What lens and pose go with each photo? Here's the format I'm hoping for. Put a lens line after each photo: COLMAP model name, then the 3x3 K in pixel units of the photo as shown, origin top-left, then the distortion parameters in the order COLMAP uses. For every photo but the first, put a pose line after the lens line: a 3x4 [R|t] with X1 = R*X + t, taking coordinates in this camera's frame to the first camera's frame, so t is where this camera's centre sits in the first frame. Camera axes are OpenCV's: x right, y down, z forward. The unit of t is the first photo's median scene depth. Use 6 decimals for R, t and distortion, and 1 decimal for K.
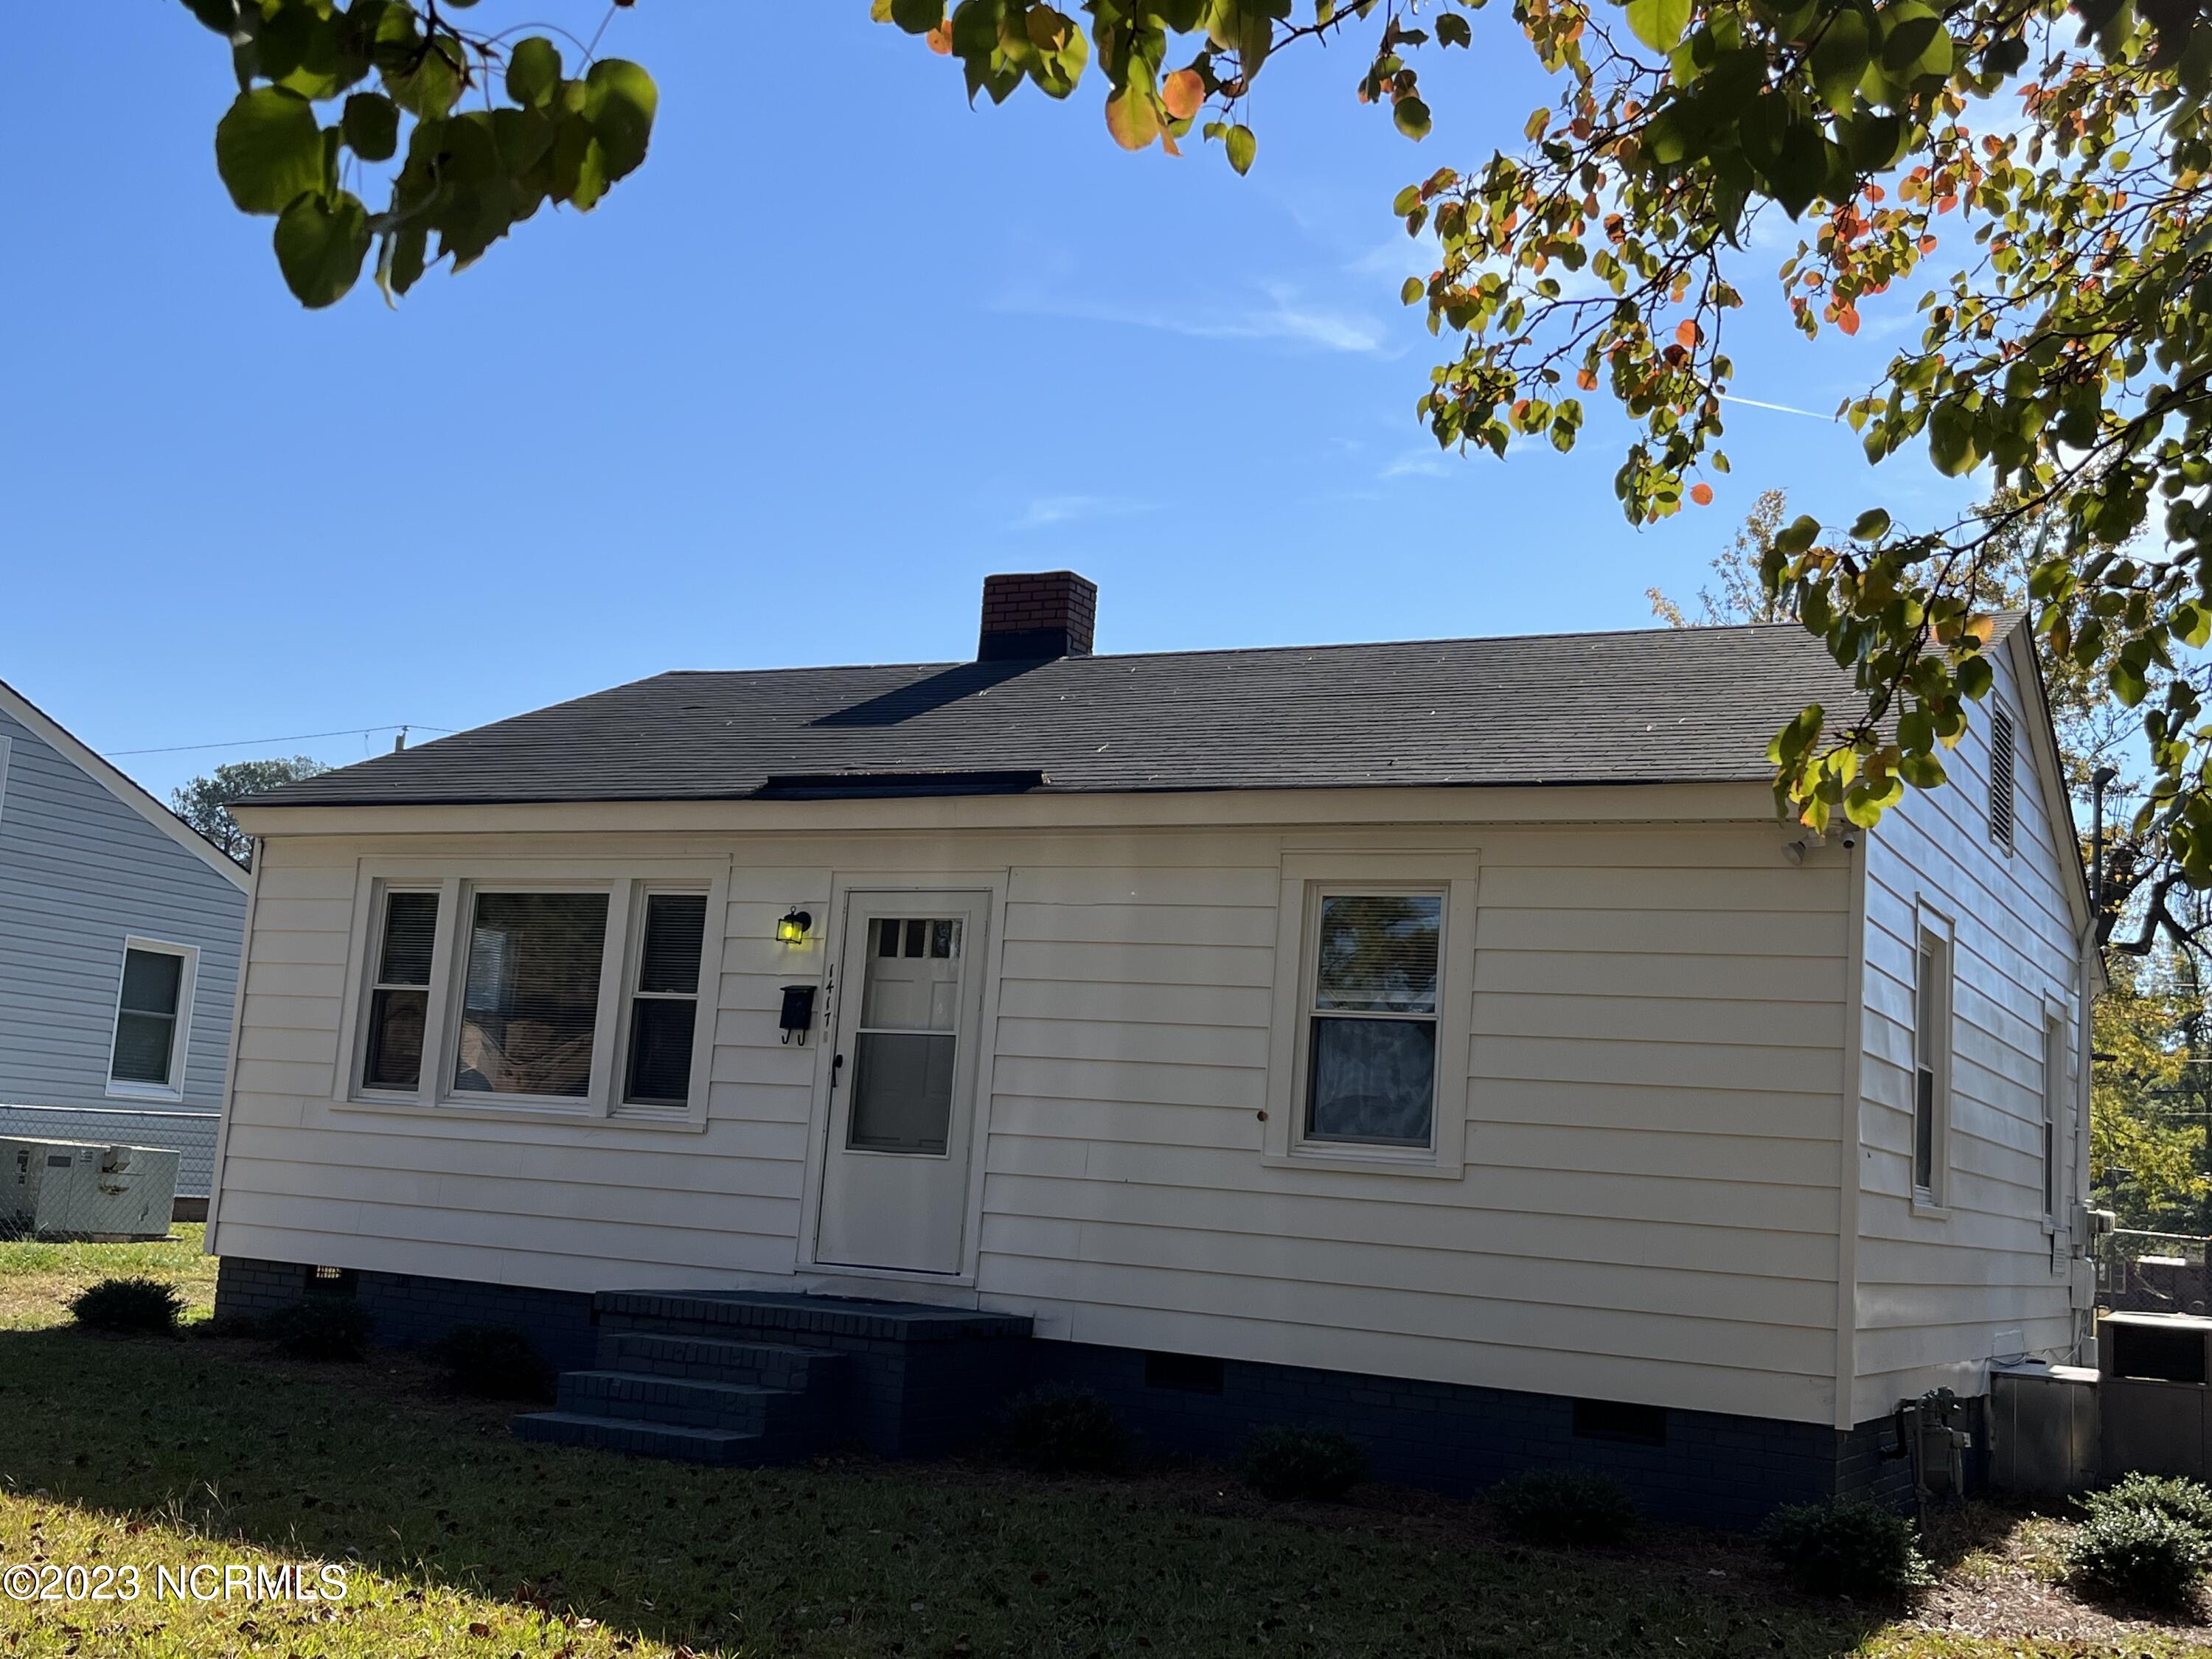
lens RADIAL K [[2458.6, 0, 1109.3], [0, 2458.6, 820.3], [0, 0, 1]] dist [0.006666, 0.000000]
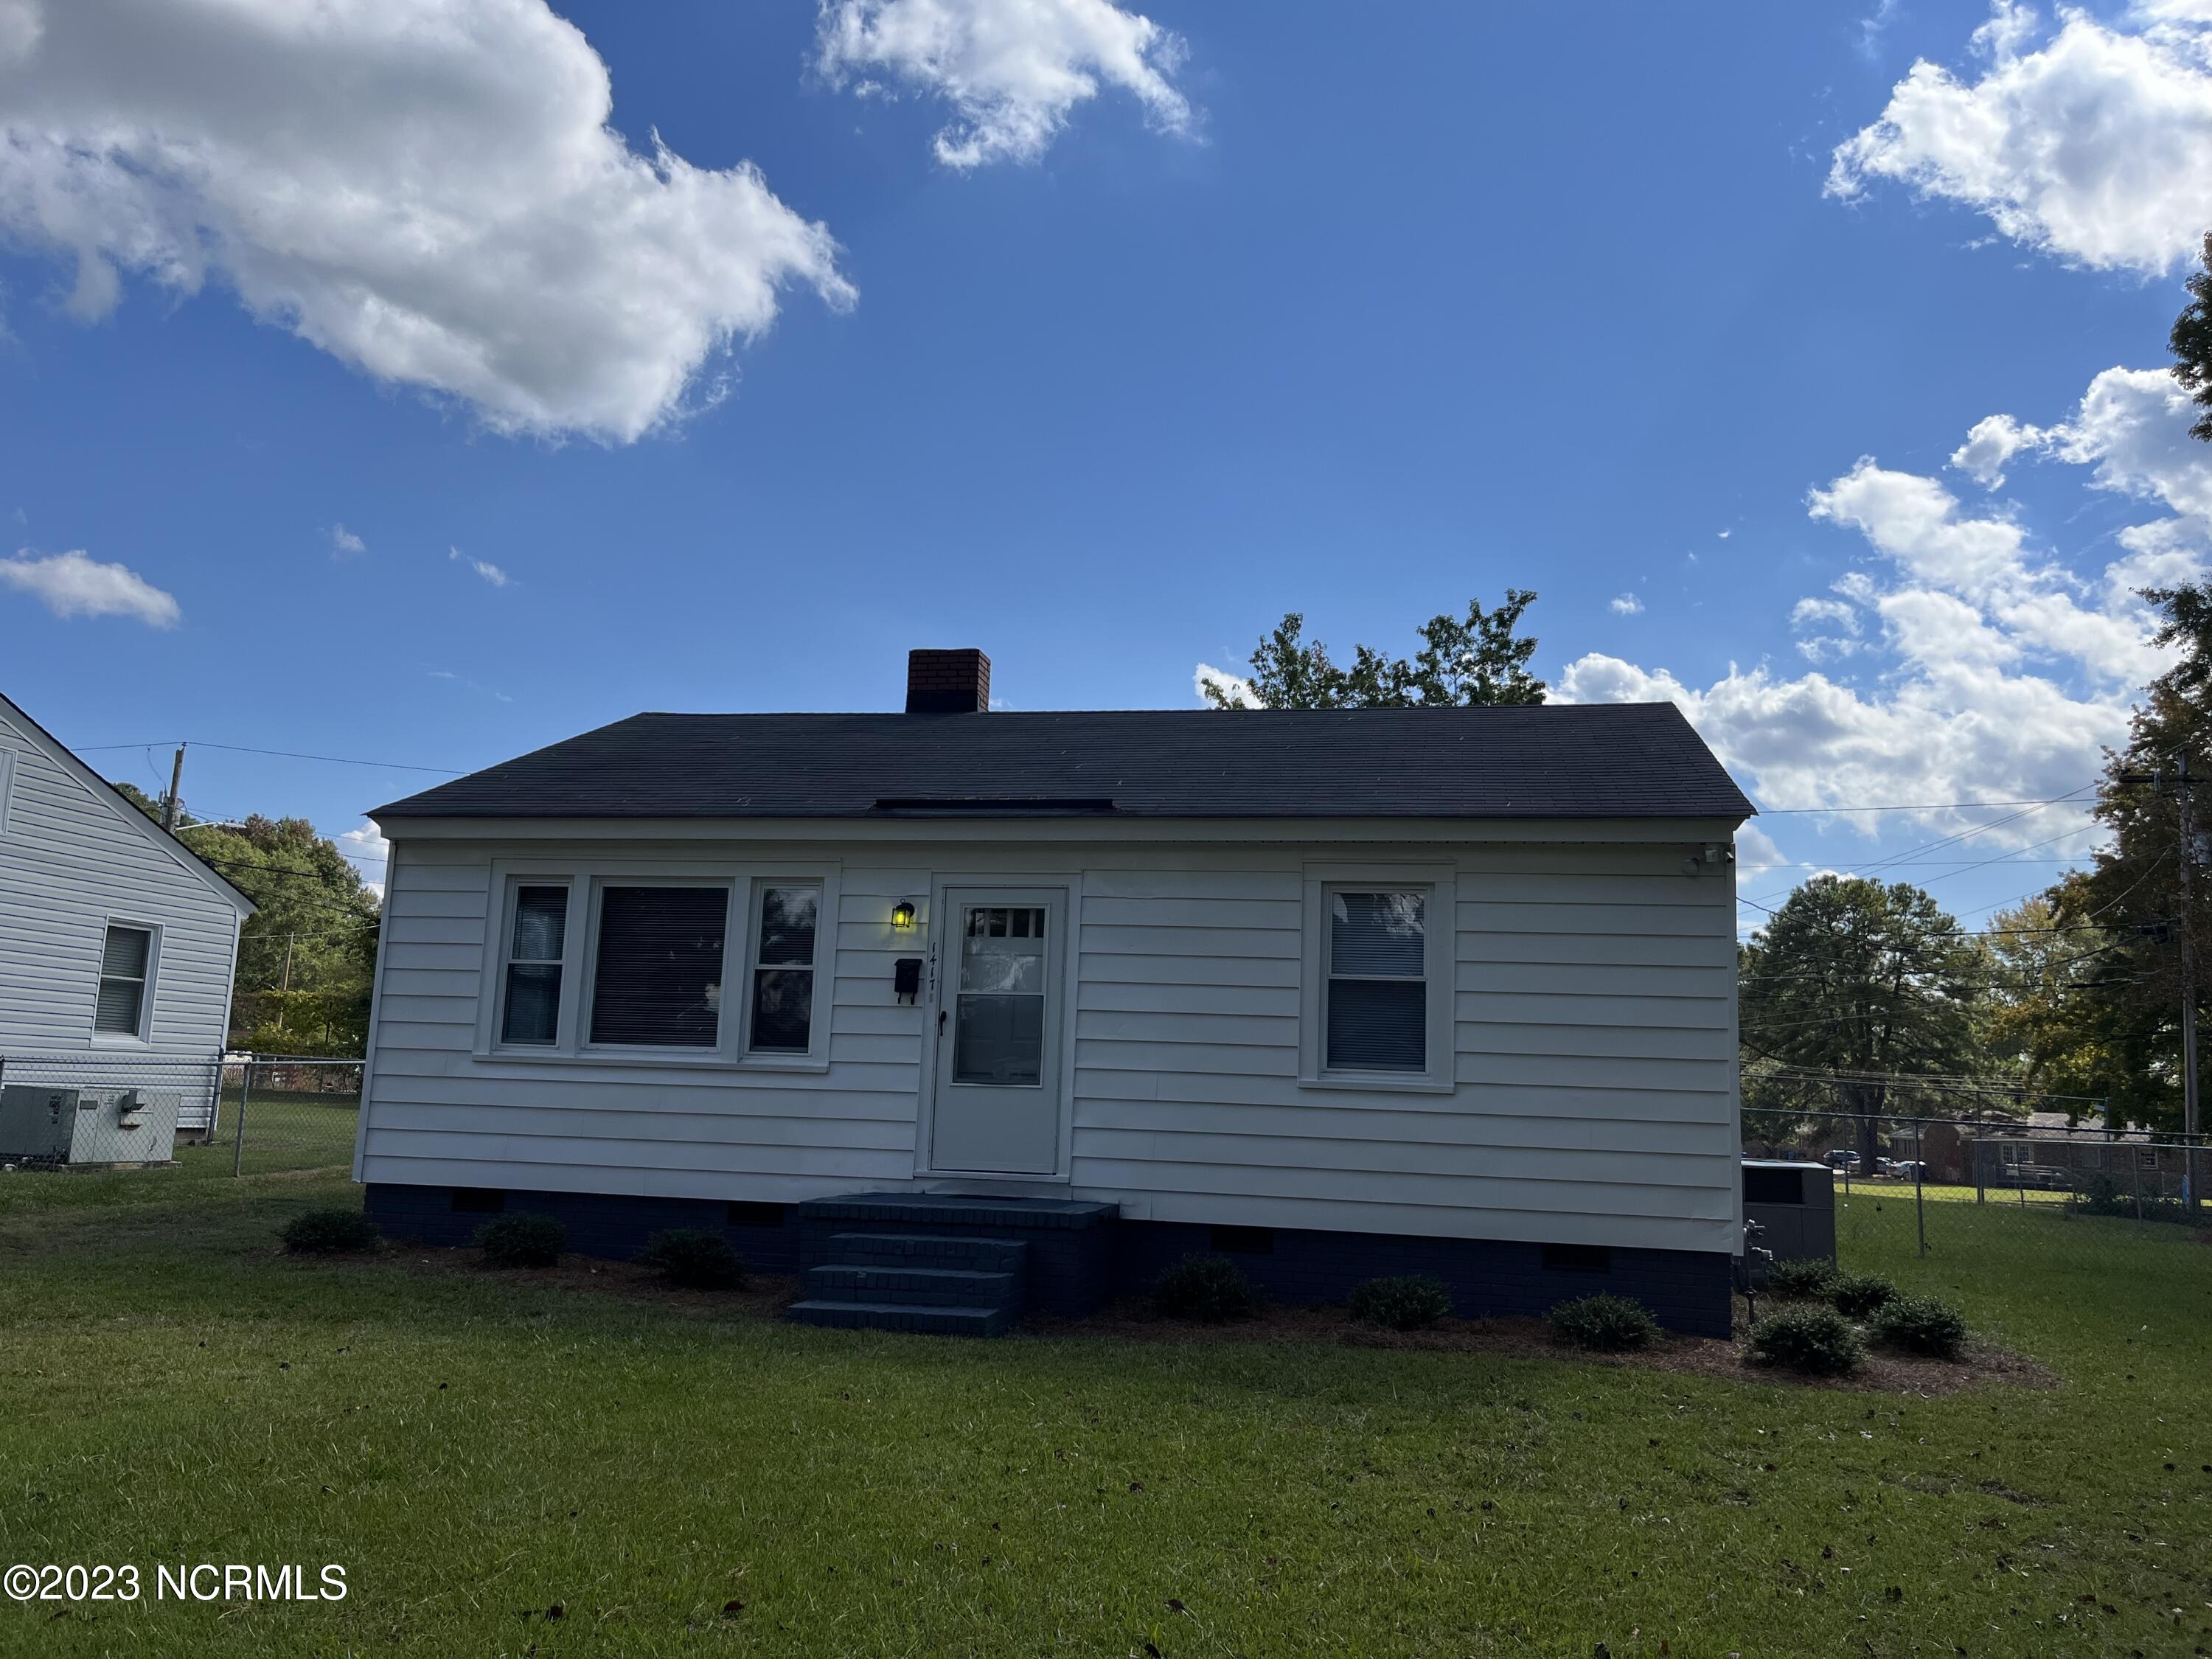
lens RADIAL K [[1686.5, 0, 1102.9], [0, 1686.5, 839.6], [0, 0, 1]] dist [-0.014483, -0.001547]
pose [[0.957557, 0.011119, 0.288030, -0.286640], [-0.013114, 0.999902, 0.004996, -0.002269], [-0.287946, -0.008561, 0.957608, 0.112085]]
